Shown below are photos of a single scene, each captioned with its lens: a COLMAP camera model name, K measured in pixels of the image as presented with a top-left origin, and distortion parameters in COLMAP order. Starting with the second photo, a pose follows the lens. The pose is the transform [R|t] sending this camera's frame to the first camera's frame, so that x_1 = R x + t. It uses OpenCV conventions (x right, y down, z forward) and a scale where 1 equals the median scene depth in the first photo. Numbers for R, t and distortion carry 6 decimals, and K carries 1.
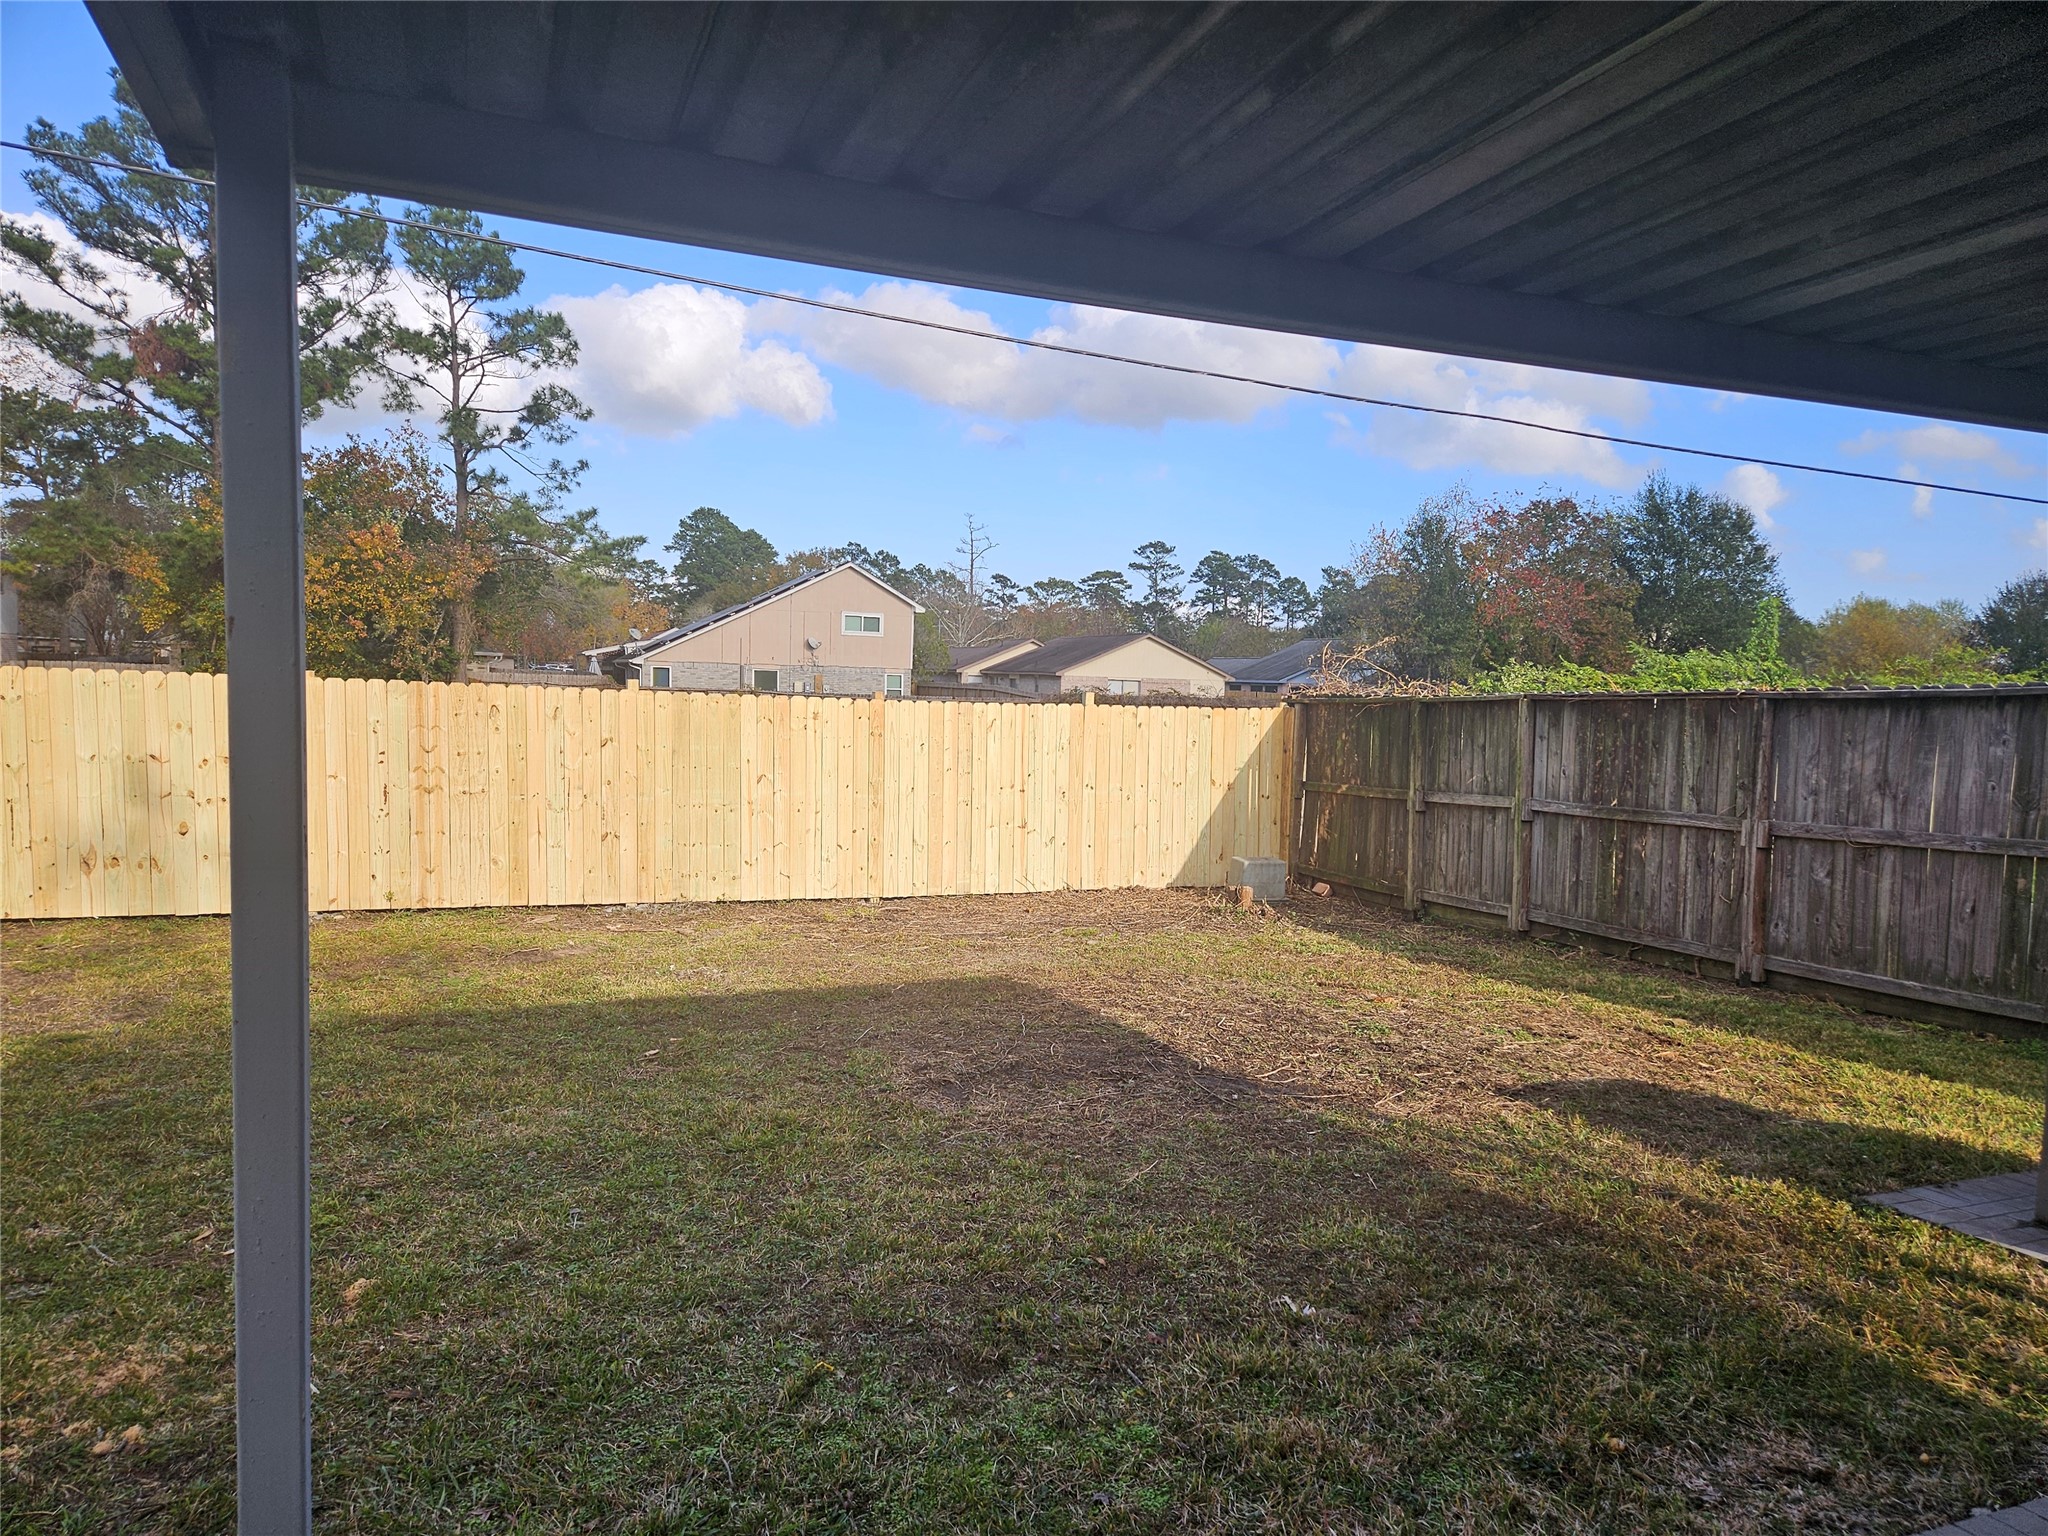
lens RADIAL K [[1353.4, 0, 1027.9], [0, 1353.4, 813.6], [0, 0, 1]] dist [0.090212, -0.078885]
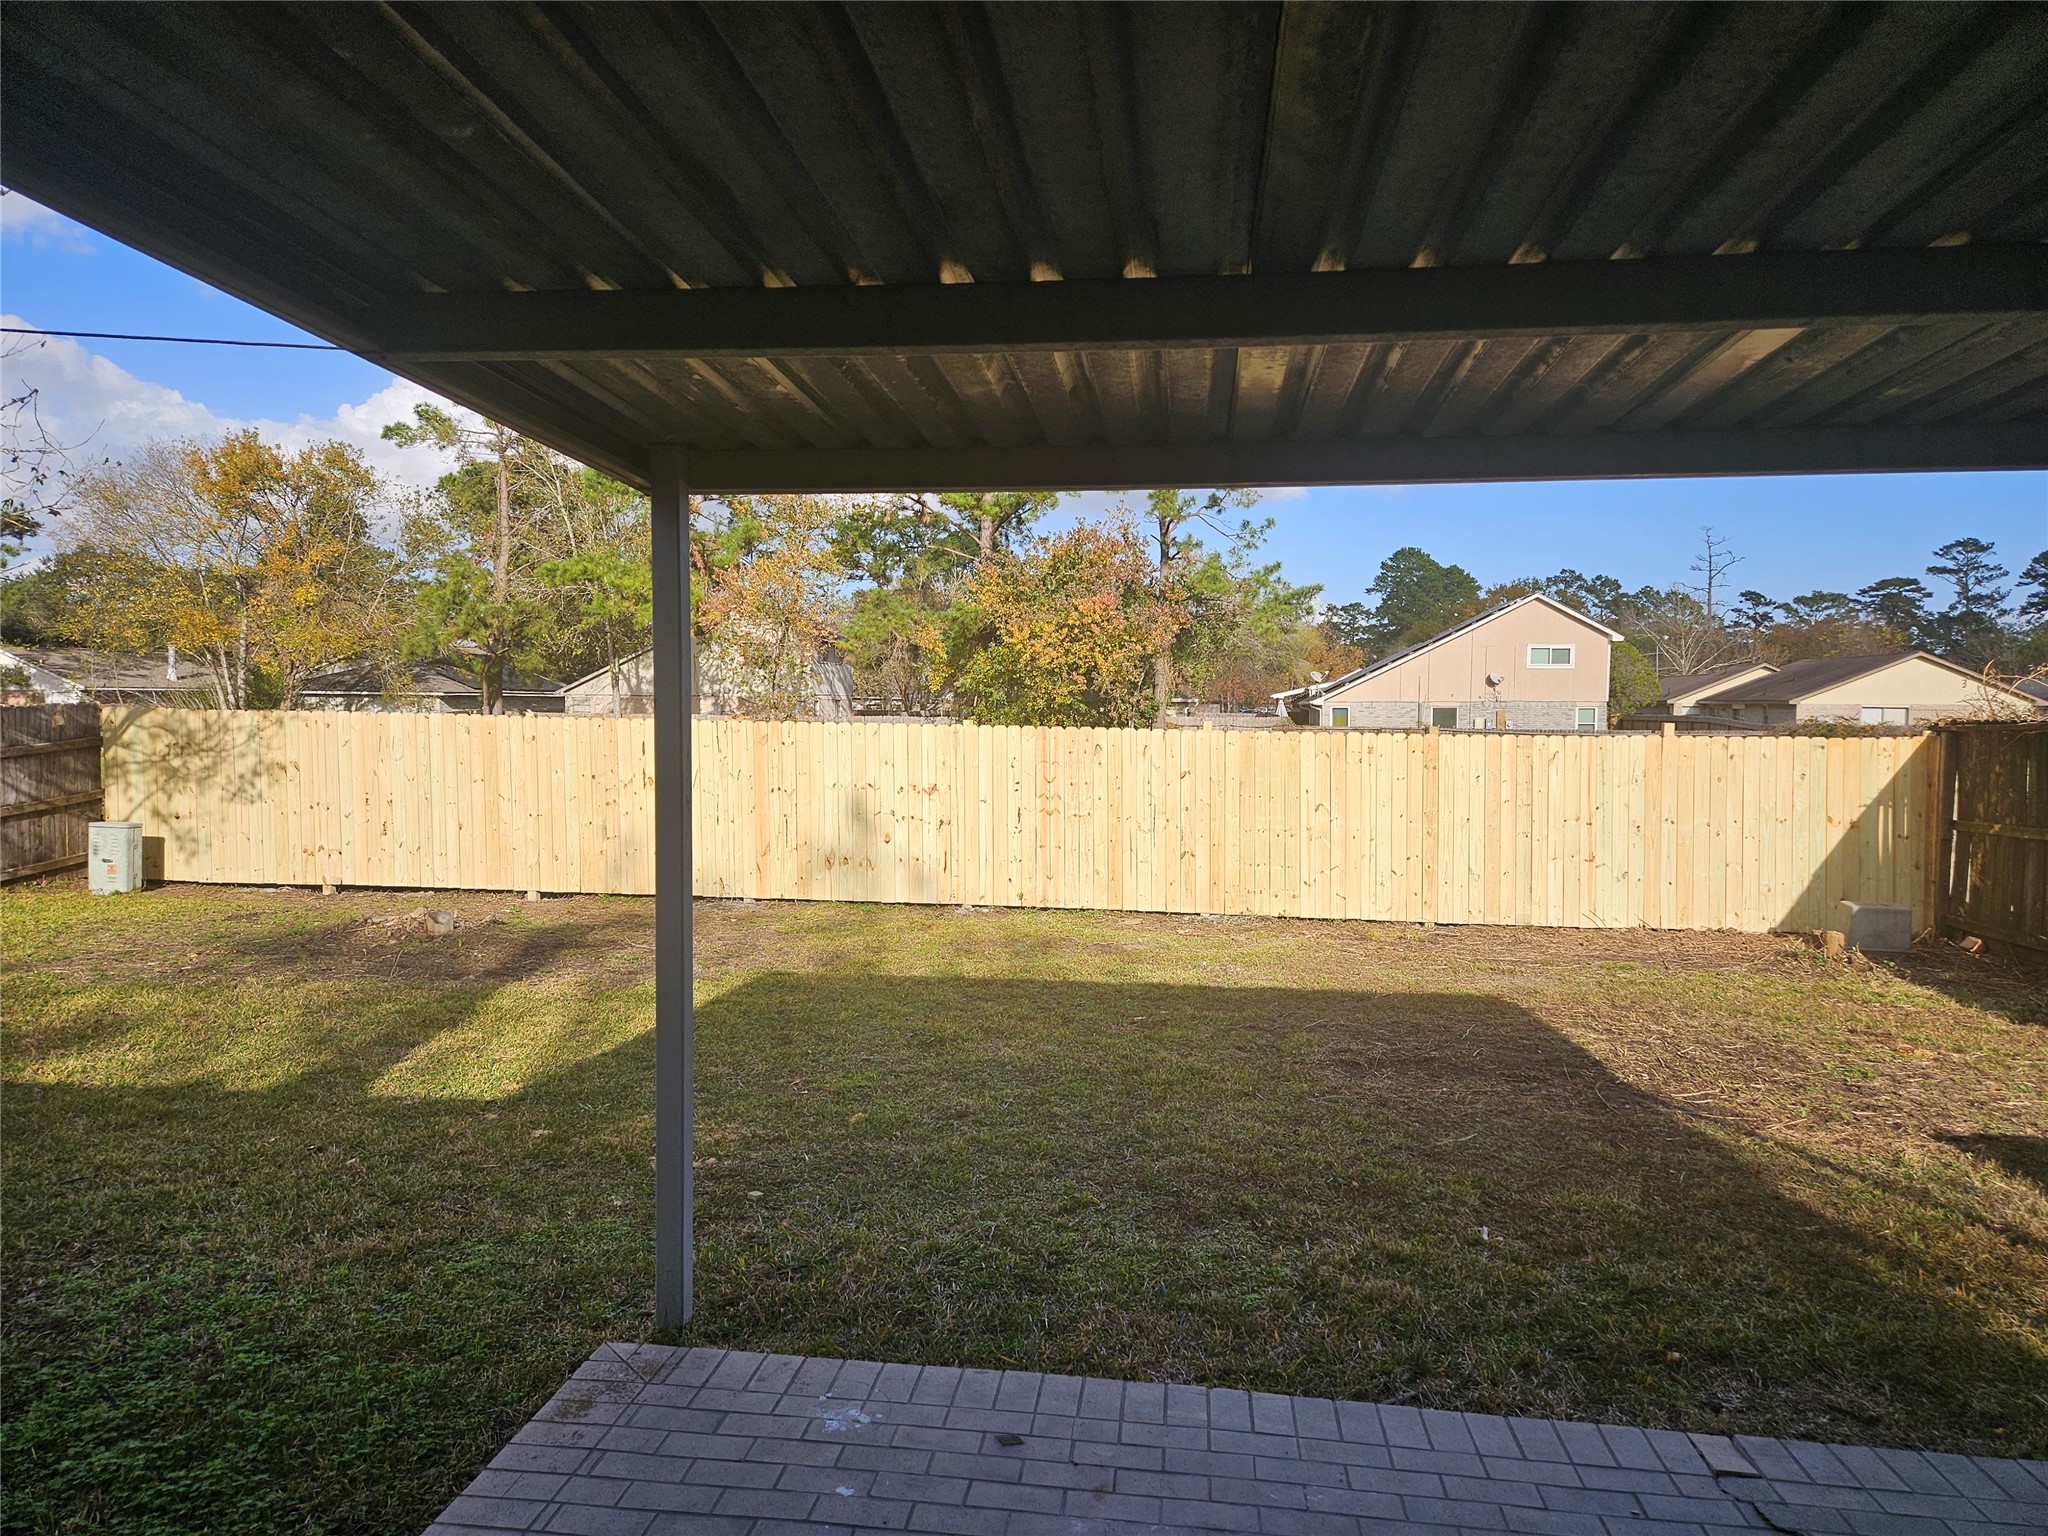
lens RADIAL K [[1353.4, 0, 1027.9], [0, 1353.4, 813.6], [0, 0, 1]] dist [0.090212, -0.078885]
pose [[0.873530, 0.014956, -0.486541, 0.119494], [-0.028957, 0.999354, -0.021270, 0.008456], [0.485909, 0.032668, 0.873399, -0.071662]]
